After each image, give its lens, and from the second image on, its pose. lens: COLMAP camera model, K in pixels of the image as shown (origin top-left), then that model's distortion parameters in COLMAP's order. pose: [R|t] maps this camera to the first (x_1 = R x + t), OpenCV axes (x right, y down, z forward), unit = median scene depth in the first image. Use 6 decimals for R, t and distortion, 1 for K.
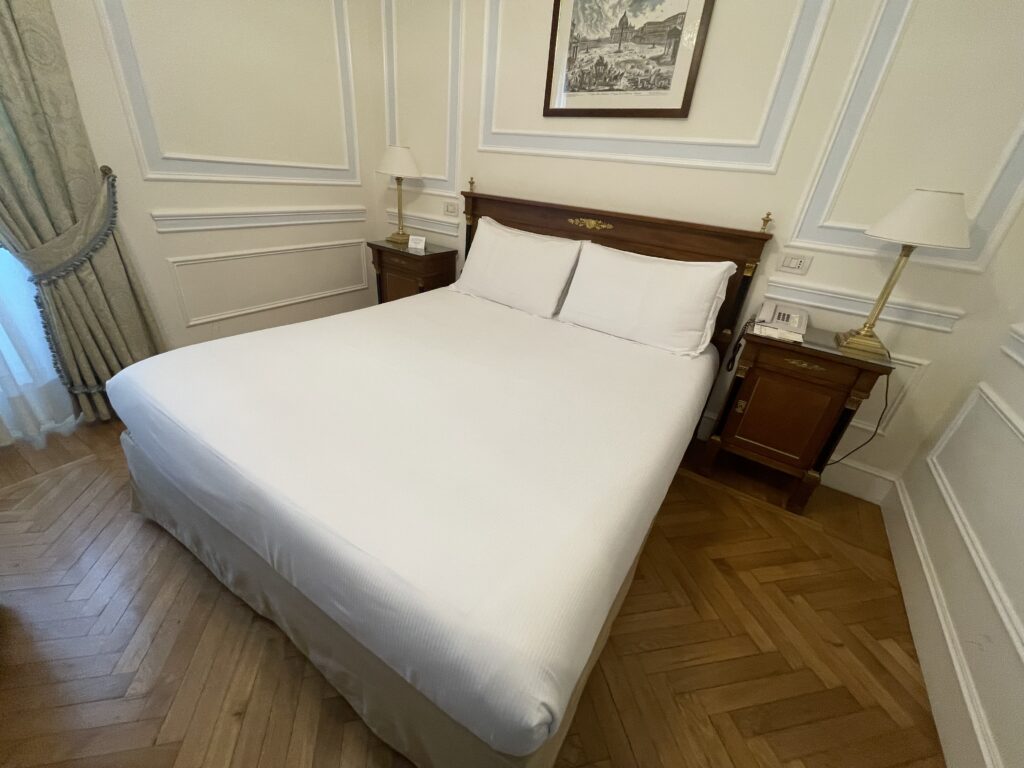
lens RADIAL K [[411.0, 0, 511.1], [0, 411.0, 384.3], [0, 0, 1]] dist [-0.000924, -0.000523]
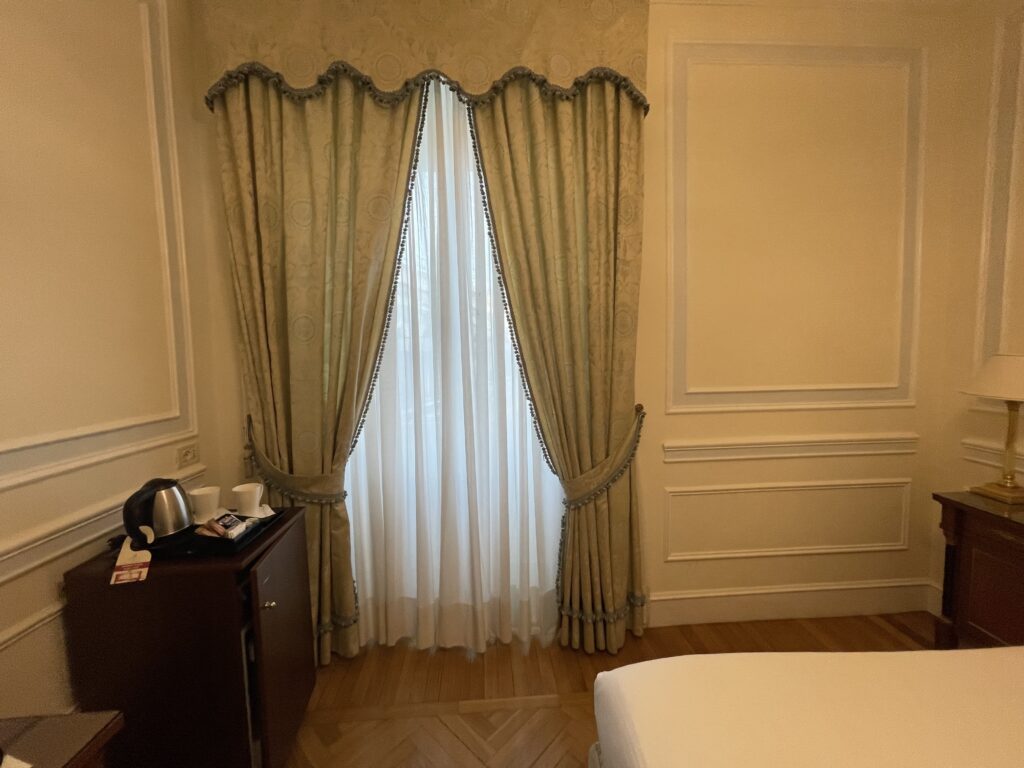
lens RADIAL K [[411.0, 0, 511.5], [0, 411.0, 380.6], [0, 0, 1]] dist [-0.000924, -0.000523]
pose [[0.576930, -0.034832, -0.816051, -0.296035], [-0.309548, 0.915239, -0.257909, -0.204439], [0.755865, 0.401402, 0.517246, 0.158964]]
